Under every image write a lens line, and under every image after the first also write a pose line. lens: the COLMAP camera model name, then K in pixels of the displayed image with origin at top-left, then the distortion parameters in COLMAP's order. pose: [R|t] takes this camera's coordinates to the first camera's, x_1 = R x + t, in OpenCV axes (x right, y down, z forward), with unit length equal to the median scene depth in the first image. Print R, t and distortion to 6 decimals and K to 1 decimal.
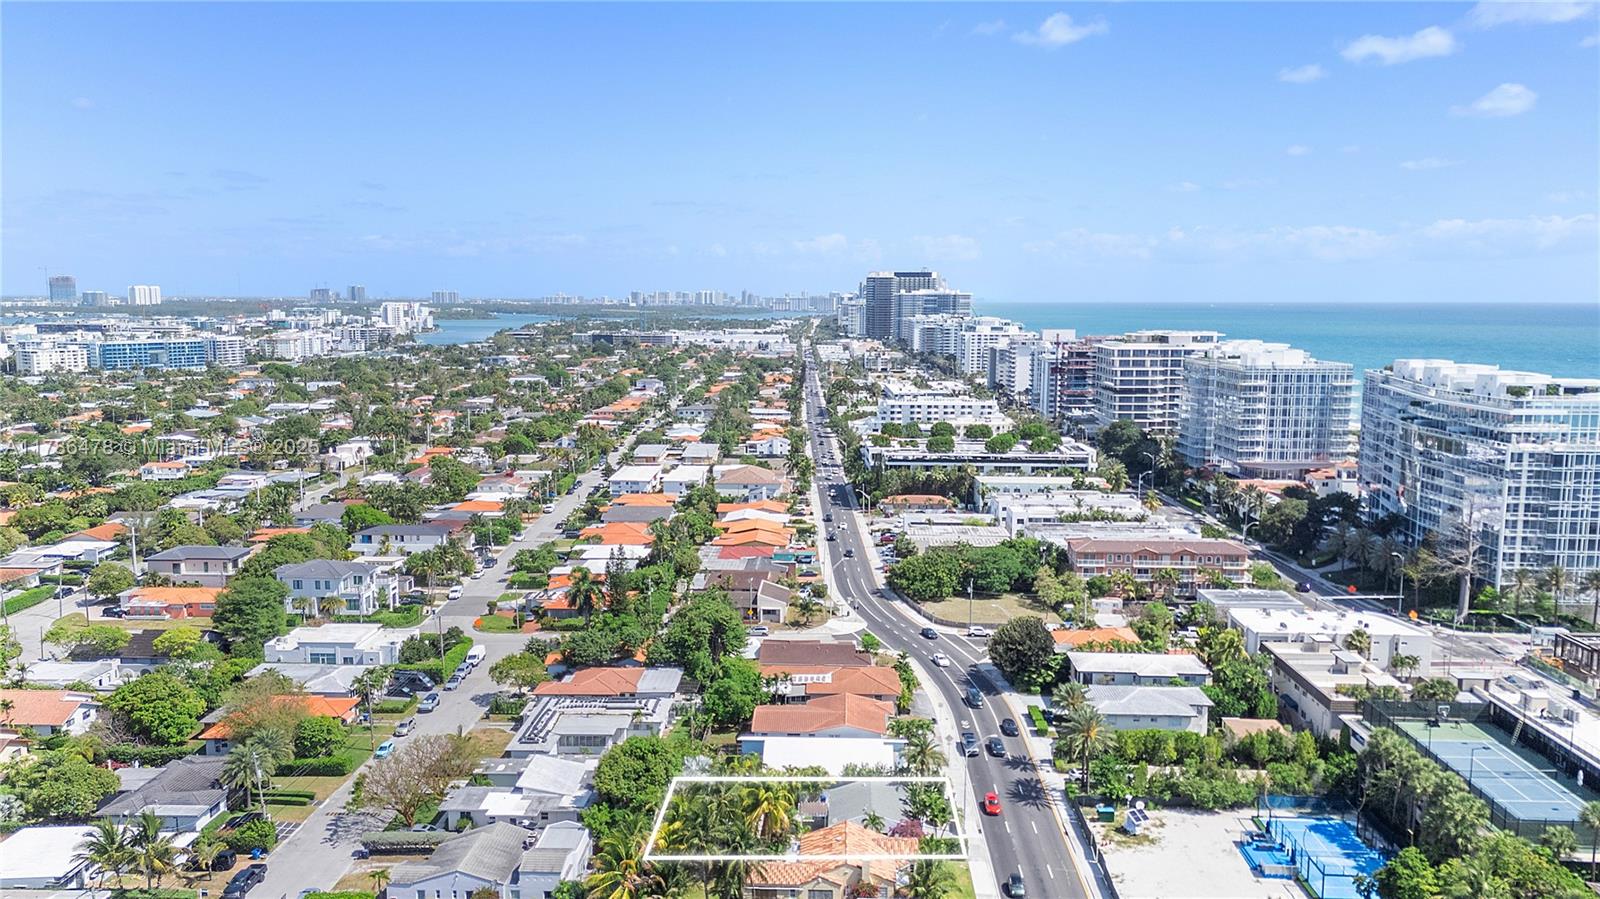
lens RADIAL K [[1210.4, 0, 800.0], [0, 1210.4, 449.5], [0, 0, 1]] dist [0.101808, -0.098165]
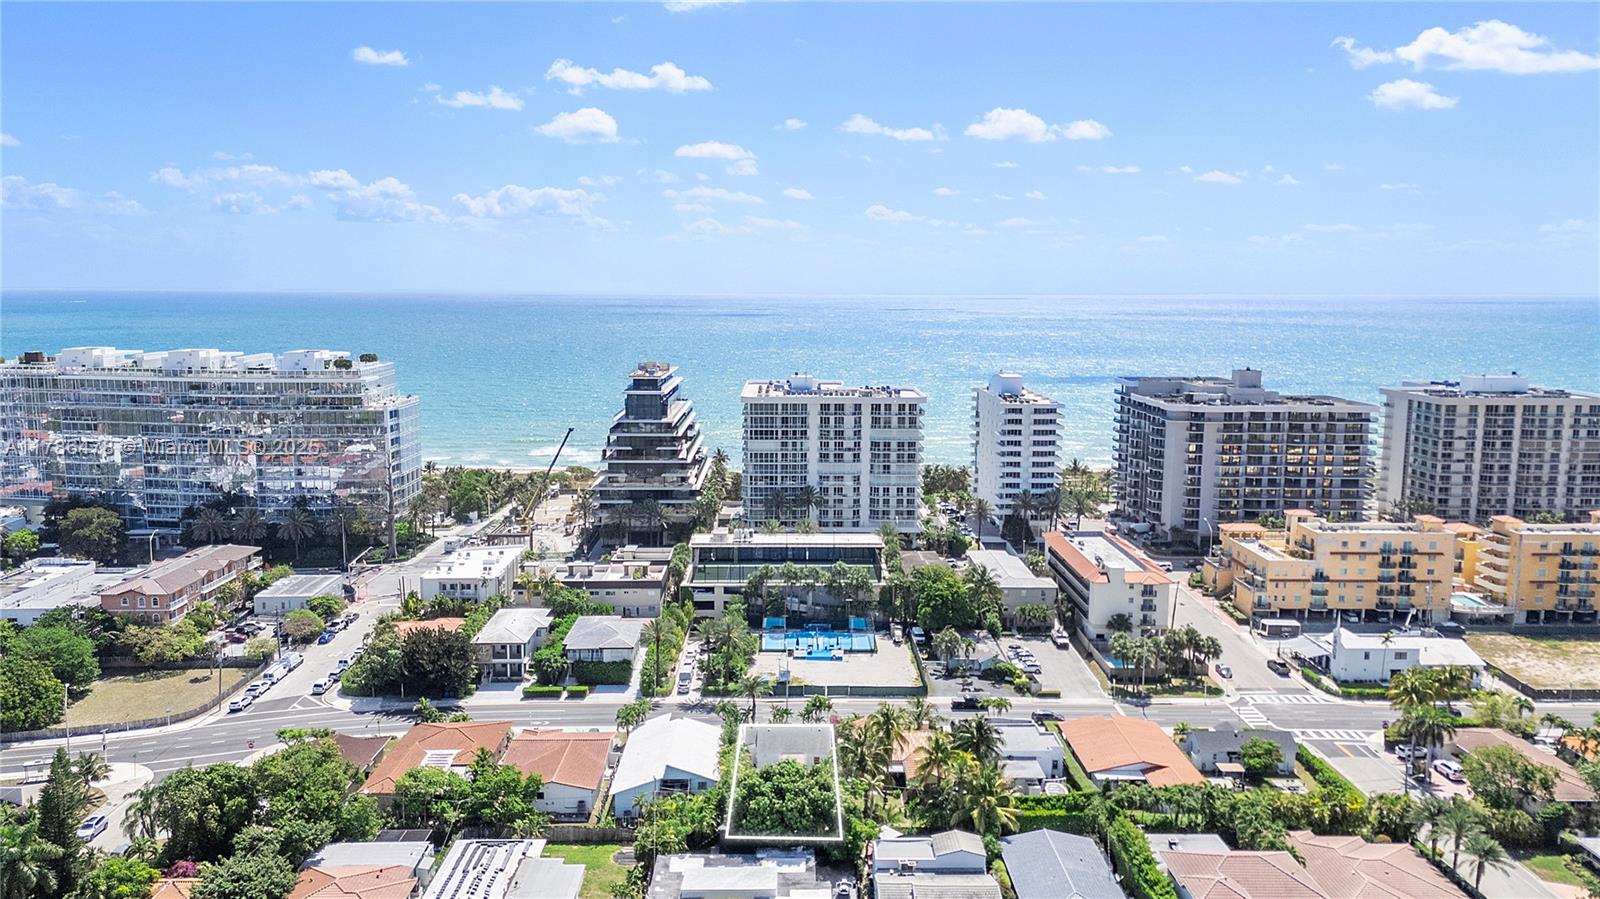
lens RADIAL K [[1210.4, 0, 800.0], [0, 1210.4, 449.5], [0, 0, 1]] dist [0.101808, -0.098165]
pose [[-0.064939, -0.139729, 0.988058, -0.597295], [0.123748, 0.981377, 0.146917, -0.079975], [-0.990187, 0.131811, -0.046438, 0.587358]]
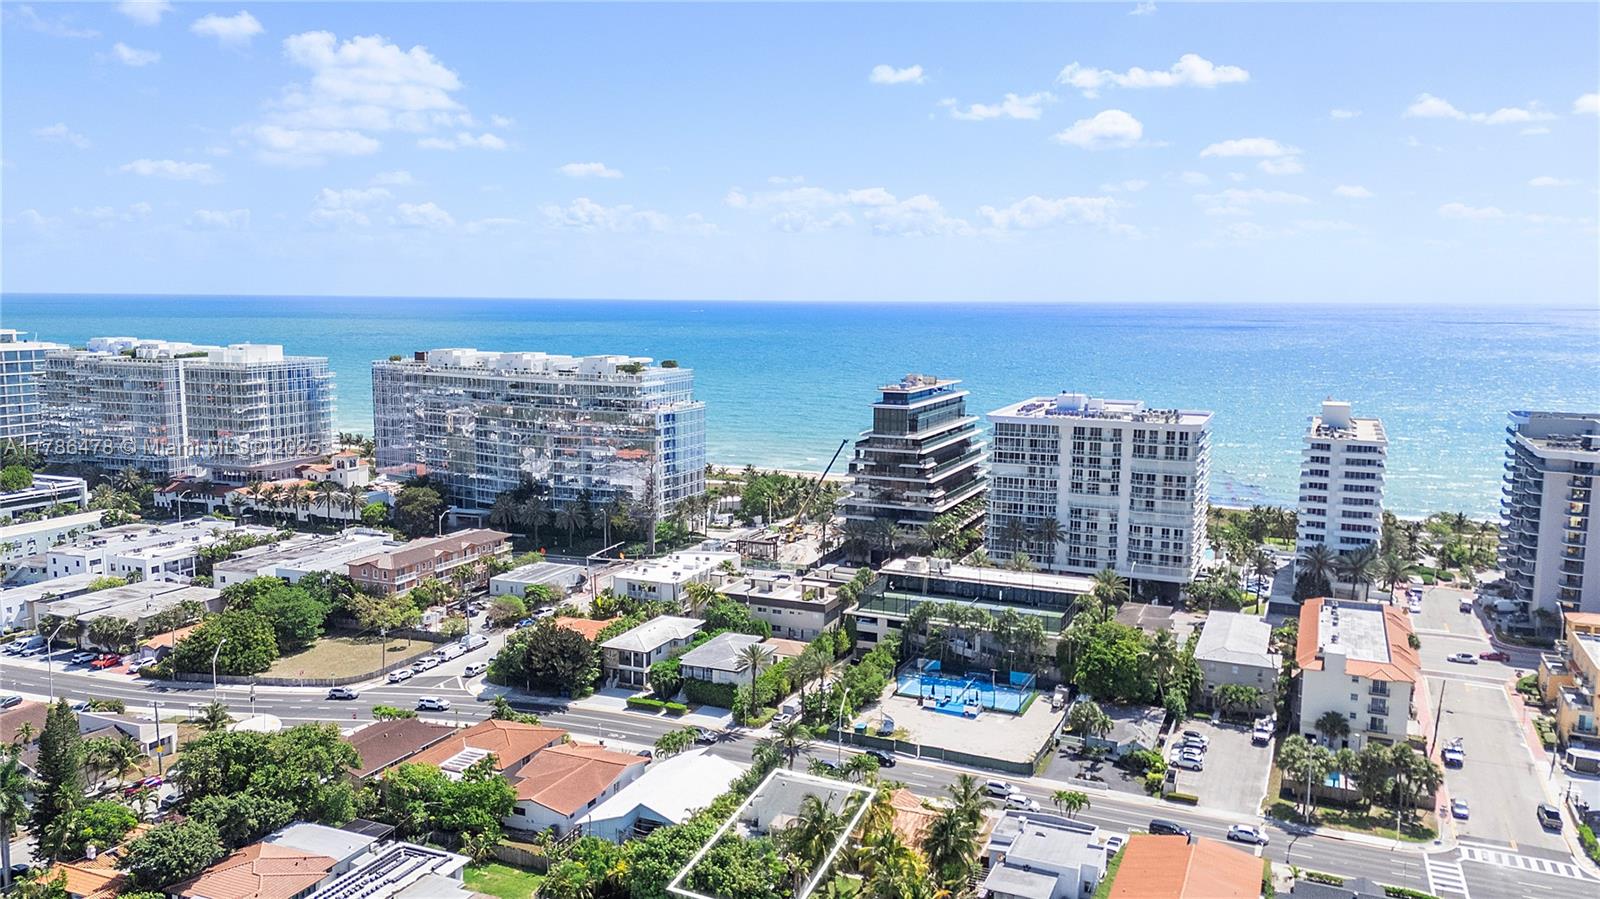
lens RADIAL K [[1210.4, 0, 800.0], [0, 1210.4, 449.5], [0, 0, 1]] dist [0.101808, -0.098165]
pose [[0.355511, -0.123572, 0.926467, -0.499771], [0.115255, 0.989453, 0.087747, -0.050689], [-0.927539, 0.075585, 0.366003, 0.357923]]
